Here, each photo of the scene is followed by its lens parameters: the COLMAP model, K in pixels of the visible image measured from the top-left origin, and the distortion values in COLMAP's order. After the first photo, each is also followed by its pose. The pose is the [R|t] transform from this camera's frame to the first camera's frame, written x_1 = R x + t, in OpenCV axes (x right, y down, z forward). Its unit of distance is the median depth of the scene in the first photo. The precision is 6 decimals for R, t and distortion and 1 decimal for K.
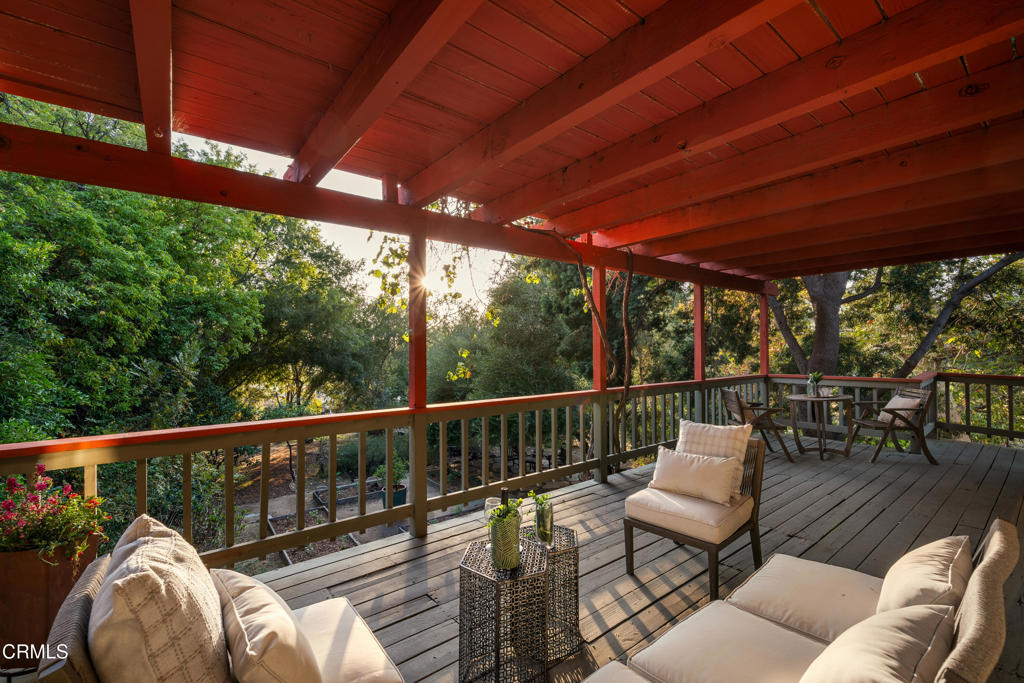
lens RADIAL K [[443.1, 0, 512.0], [0, 443.1, 341.5], [0, 0, 1]] dist [-0.000951, -0.000163]
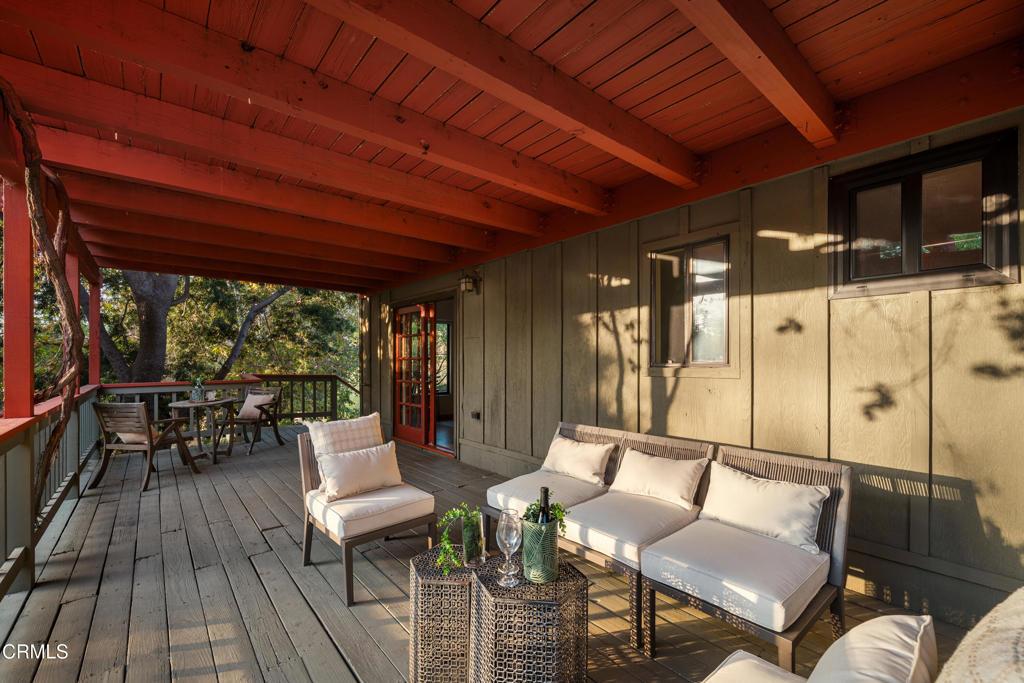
lens RADIAL K [[426.7, 0, 513.5], [0, 426.7, 356.2], [0, 0, 1]] dist [-0.000038, 0.000081]
pose [[-0.028000, 0.013050, 0.999523, -0.274035], [-0.013023, 0.999825, -0.013419, 0.030103], [-0.999523, -0.013392, -0.027826, 0.353440]]
